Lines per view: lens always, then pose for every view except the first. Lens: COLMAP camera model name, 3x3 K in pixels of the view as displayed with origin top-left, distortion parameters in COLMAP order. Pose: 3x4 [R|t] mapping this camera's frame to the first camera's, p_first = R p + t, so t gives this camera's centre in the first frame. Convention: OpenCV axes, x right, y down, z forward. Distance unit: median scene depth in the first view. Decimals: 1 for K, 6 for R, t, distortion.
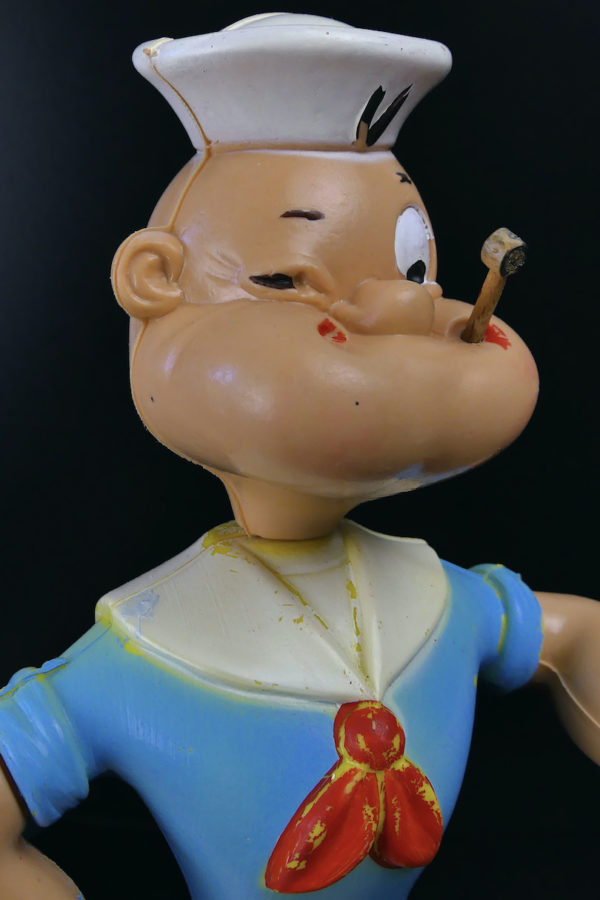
lens RADIAL K [[1240.5, 0, 300.0], [0, 1240.5, 450.0], [0, 0, 1]] dist [-0.003503, -0.000261]
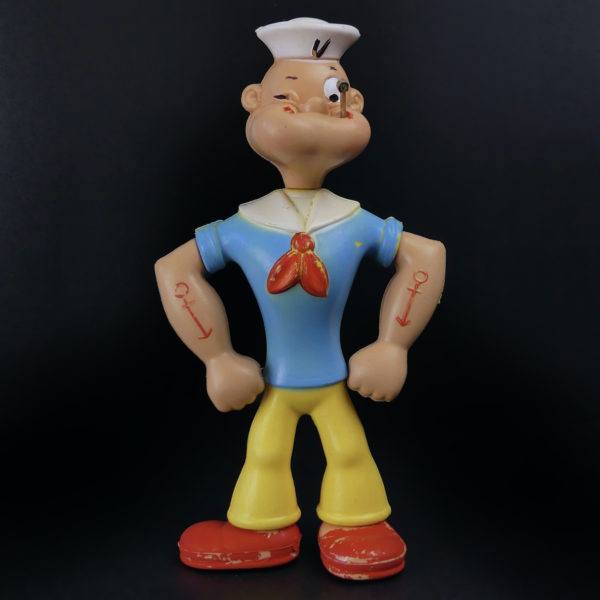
lens RADIAL K [[1053.7, 0, 300.0], [0, 1053.7, 300.0], [0, 0, 1]] dist [-0.004622, 0.024843]
pose [[0.904087, 0.062249, -0.422790, 1.188199], [-0.103261, 0.991839, -0.074779, 0.575263], [0.414685, 0.111265, 0.903137, -1.384244]]
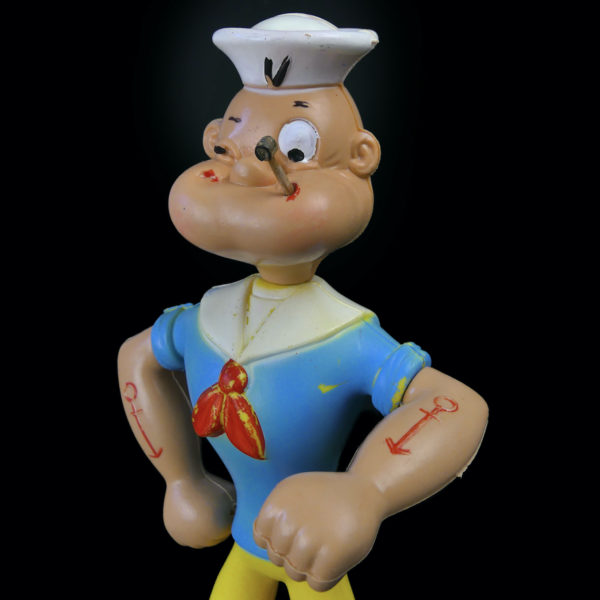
lens RADIAL K [[855.5, 0, 300.0], [0, 855.5, 300.0], [0, 0, 1]] dist [-0.003179, 0.001952]
pose [[0.508553, 0.263098, -0.819849, 1.248496], [-0.195822, 0.962561, 0.187428, -0.180676], [0.838467, 0.065227, 0.541034, 0.327360]]
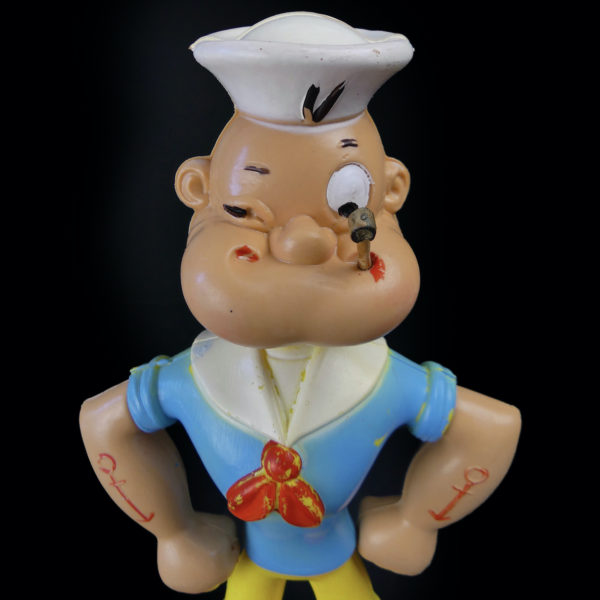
lens RADIAL K [[531.9, 0, 295.0], [0, 531.9, 285.9], [0, 0, 1]] dist [0.013362, -0.064121]
pose [[0.845672, 0.264000, -0.463836, 0.368064], [-0.120310, 0.941018, 0.316244, -0.256951], [0.519966, -0.211634, 0.827554, 0.433117]]
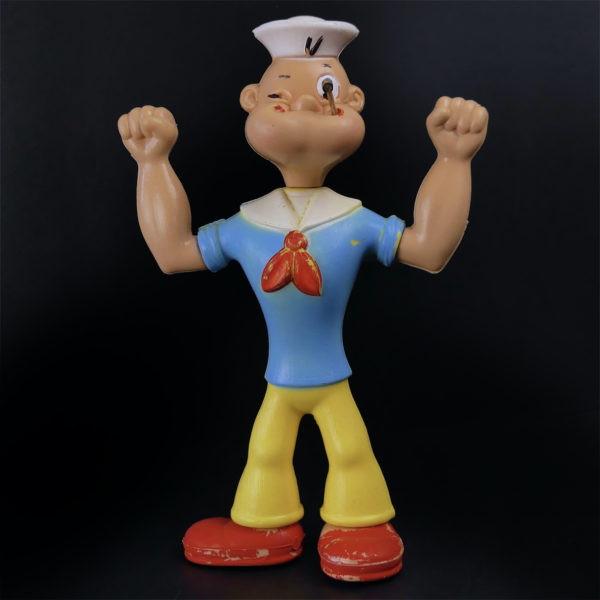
lens RADIAL K [[1053.7, 0, 300.0], [0, 1053.7, 300.0], [0, 0, 1]] dist [-0.004622, 0.024843]
pose [[0.835160, 0.060281, -0.546694, 1.532752], [-0.112377, 0.991709, -0.062323, 0.543287], [0.538405, 0.113485, 0.835010, -1.189991]]
